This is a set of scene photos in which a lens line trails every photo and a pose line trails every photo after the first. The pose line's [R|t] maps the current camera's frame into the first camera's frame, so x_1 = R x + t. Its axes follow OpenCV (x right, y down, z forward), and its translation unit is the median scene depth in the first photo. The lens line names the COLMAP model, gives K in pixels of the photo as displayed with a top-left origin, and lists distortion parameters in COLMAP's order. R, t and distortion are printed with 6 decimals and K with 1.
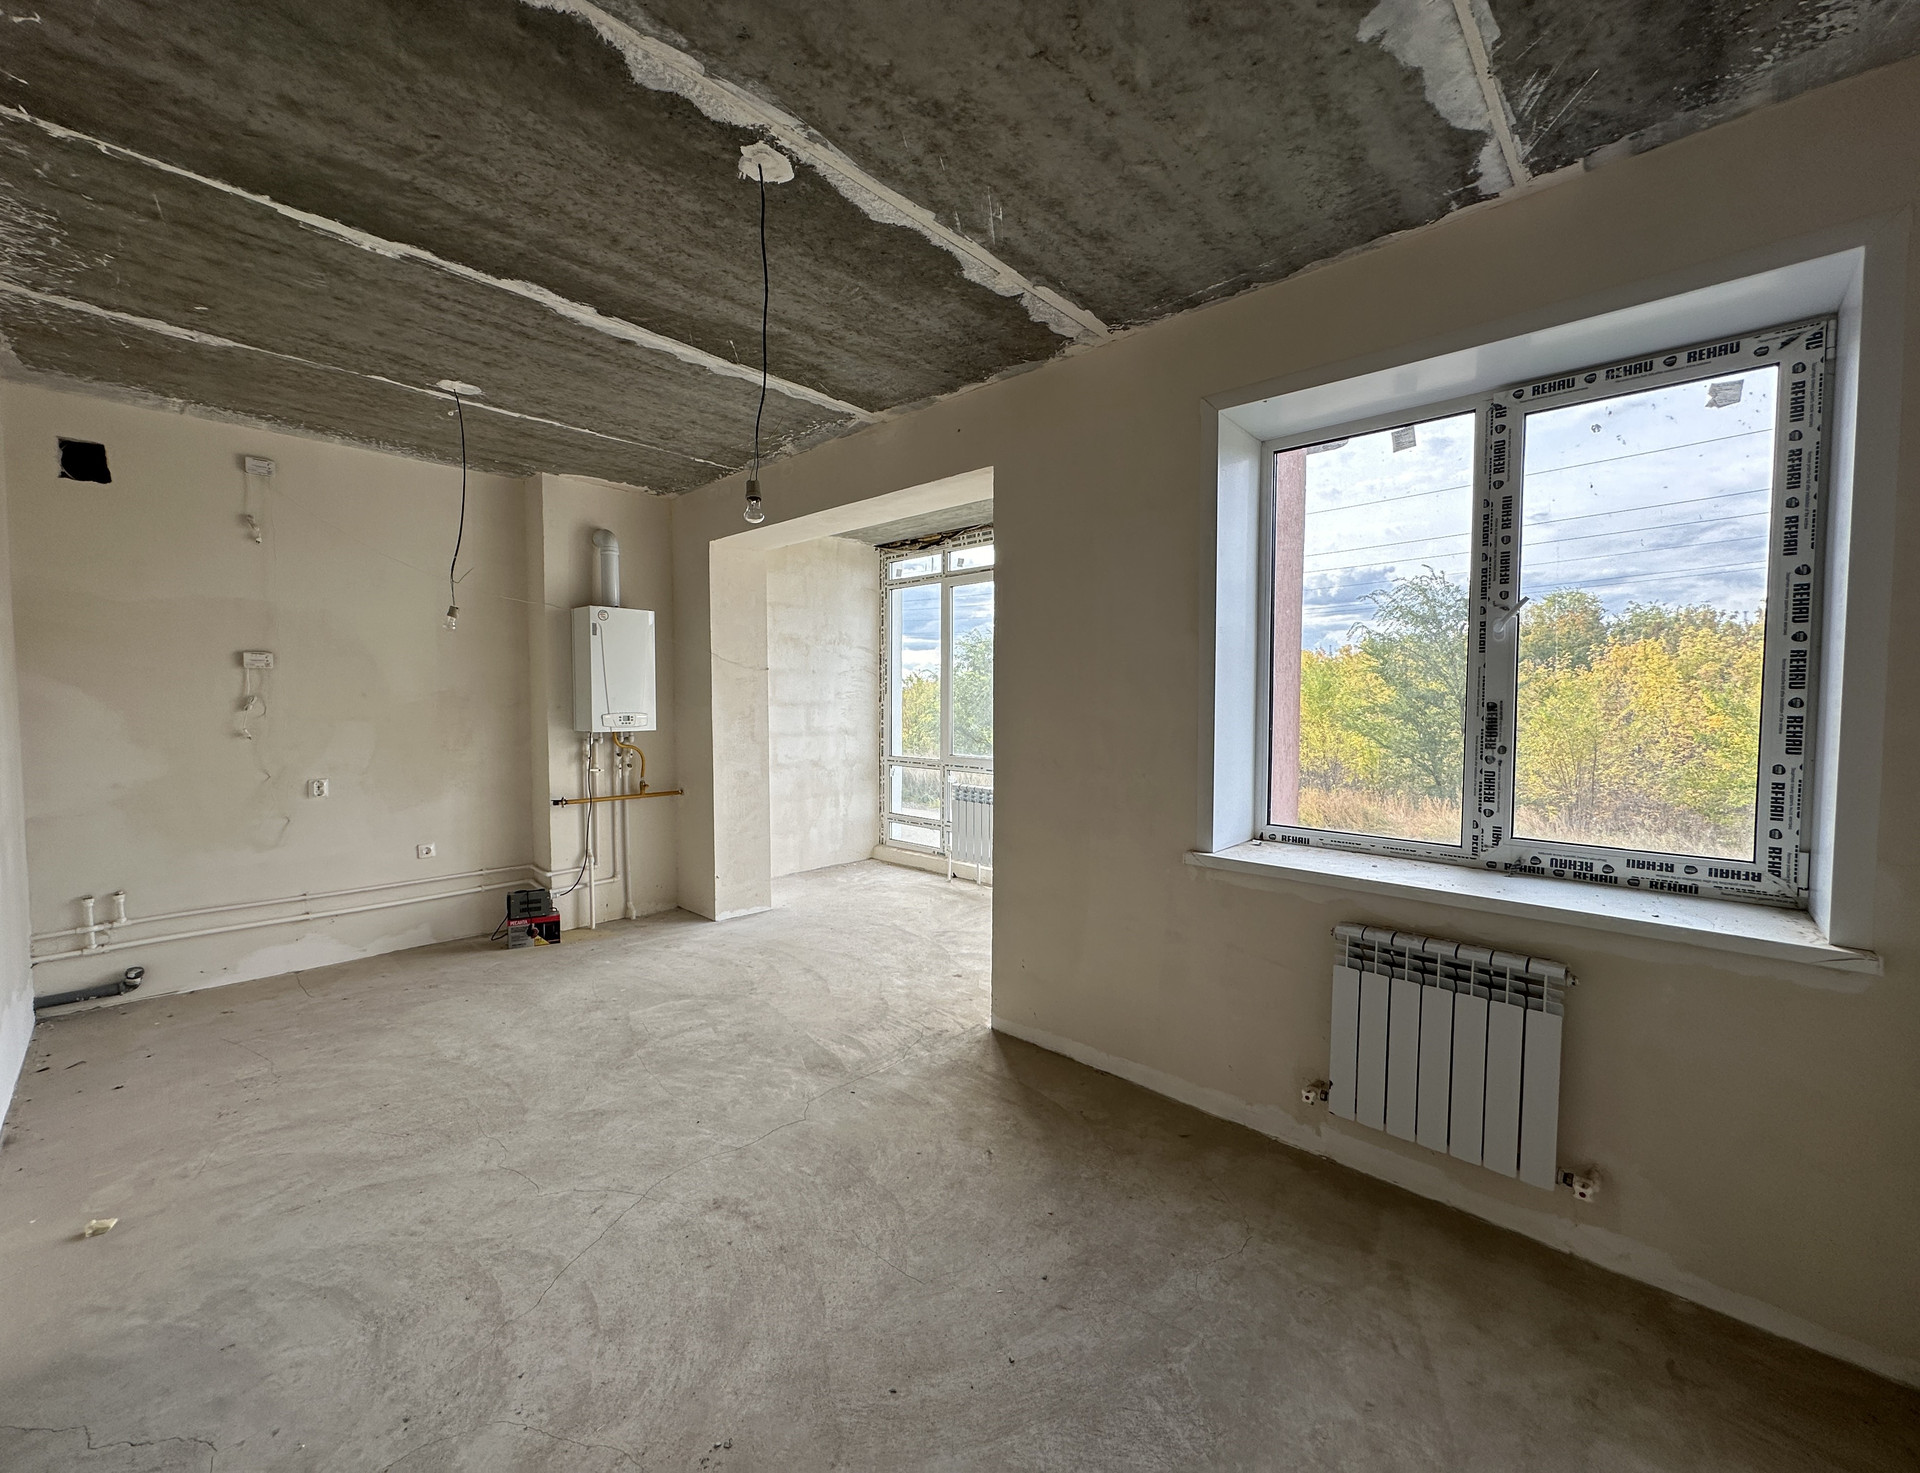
lens RADIAL K [[789.1, 0, 960.0], [0, 789.1, 736.5], [0, 0, 1]] dist [-0.003205, 0.000083]
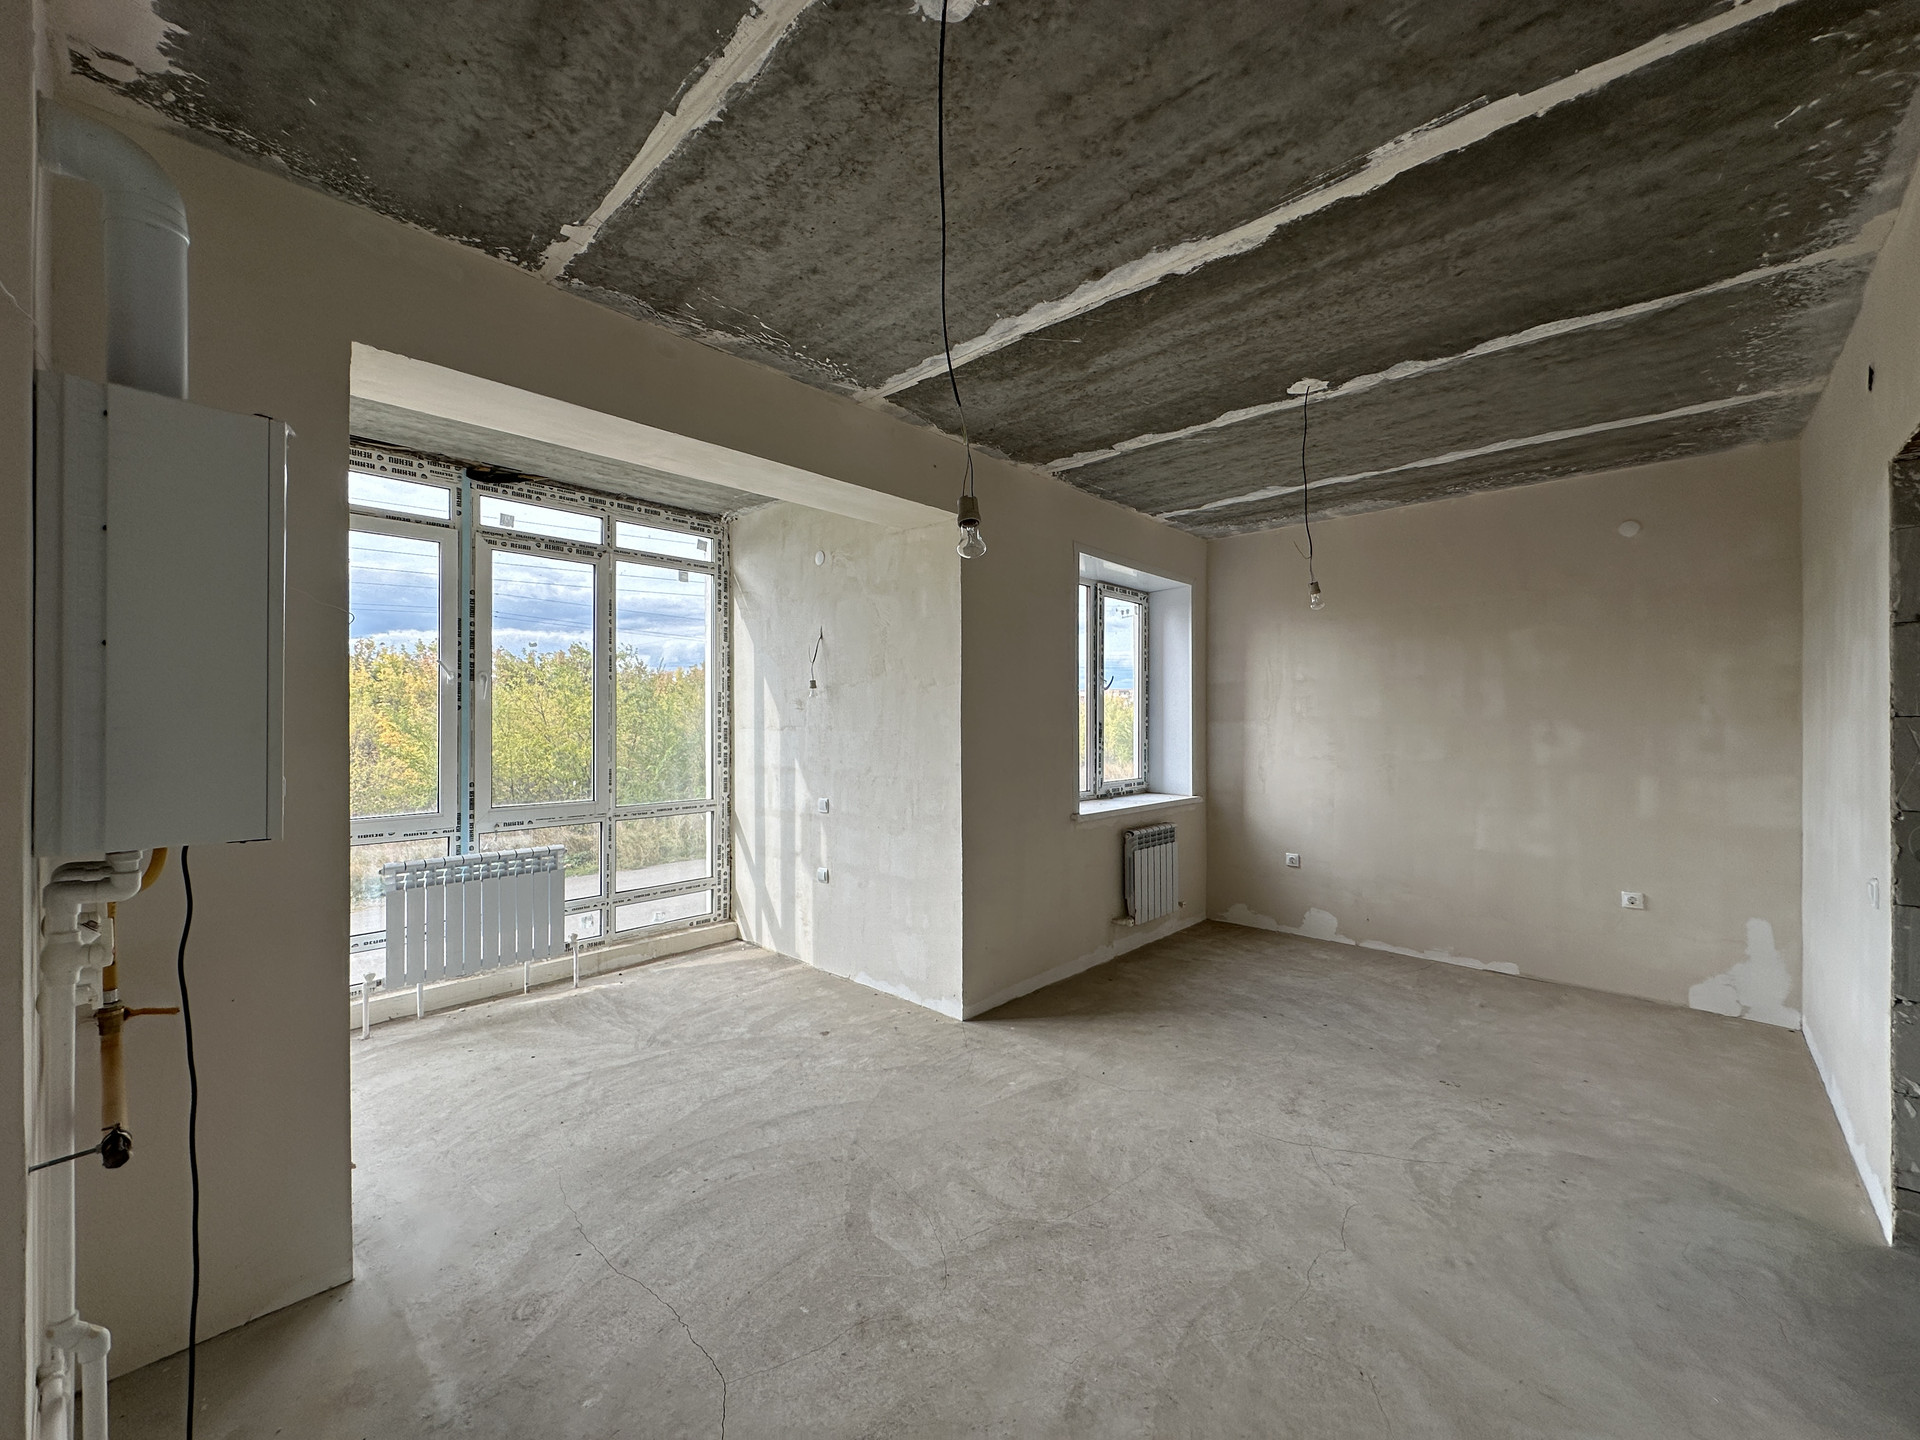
lens RADIAL K [[748.1, 0, 960.0], [0, 748.1, 720.0], [0, 0, 1]] dist [-0.003692, -0.000271]
pose [[0.000476, -0.001441, 0.999999, -1.255325], [0.048783, 0.998808, 0.001416, -0.063423], [-0.998809, 0.048783, 0.000546, 1.236944]]
